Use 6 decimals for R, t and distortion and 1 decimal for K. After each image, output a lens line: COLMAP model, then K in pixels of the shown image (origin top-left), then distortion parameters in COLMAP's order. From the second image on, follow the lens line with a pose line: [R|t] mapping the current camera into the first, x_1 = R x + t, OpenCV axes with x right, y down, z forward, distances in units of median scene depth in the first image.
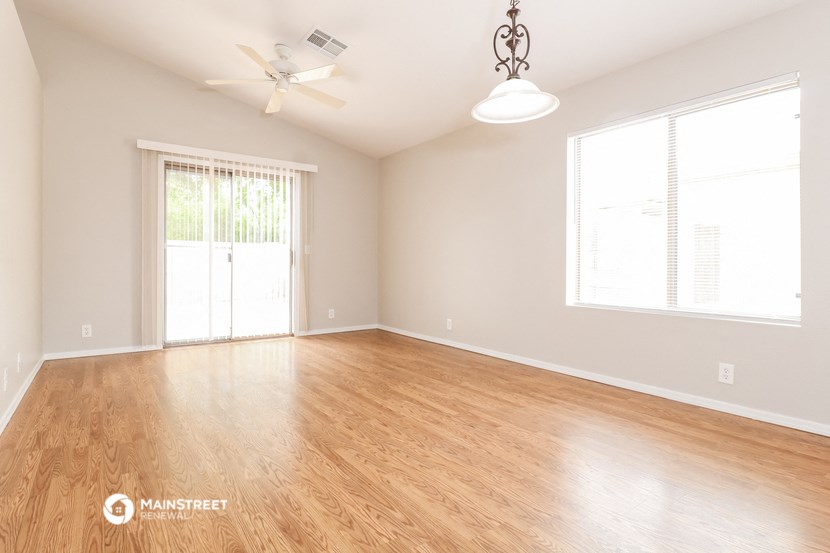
lens RADIAL K [[473.0, 0, 412.7], [0, 473.0, 269.1], [0, 0, 1]] dist [-0.025525, -0.003823]
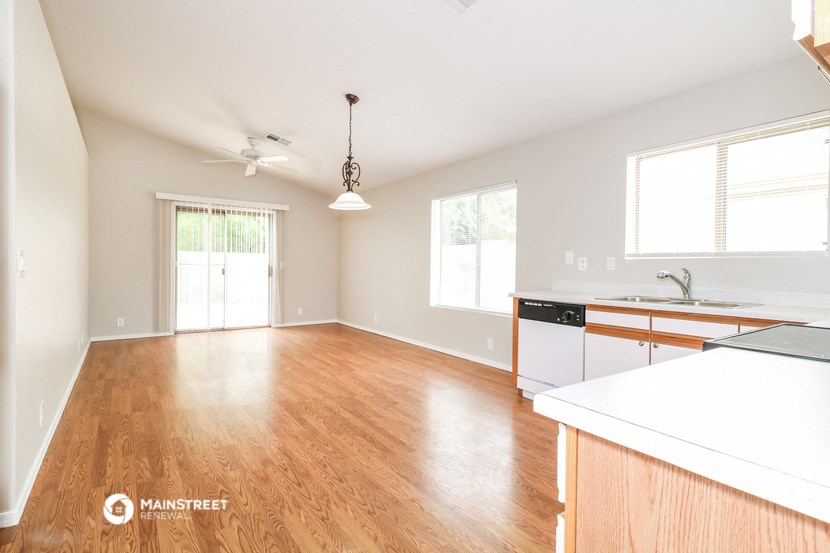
lens RADIAL K [[417.3, 0, 418.4], [0, 417.3, 275.5], [0, 0, 1]] dist [-0.001780, 0.000223]
pose [[0.999519, 0.005230, 0.030576, 0.182097], [-0.005324, 0.999981, 0.002984, -0.022320], [-0.030560, -0.003146, 0.999528, -0.311485]]
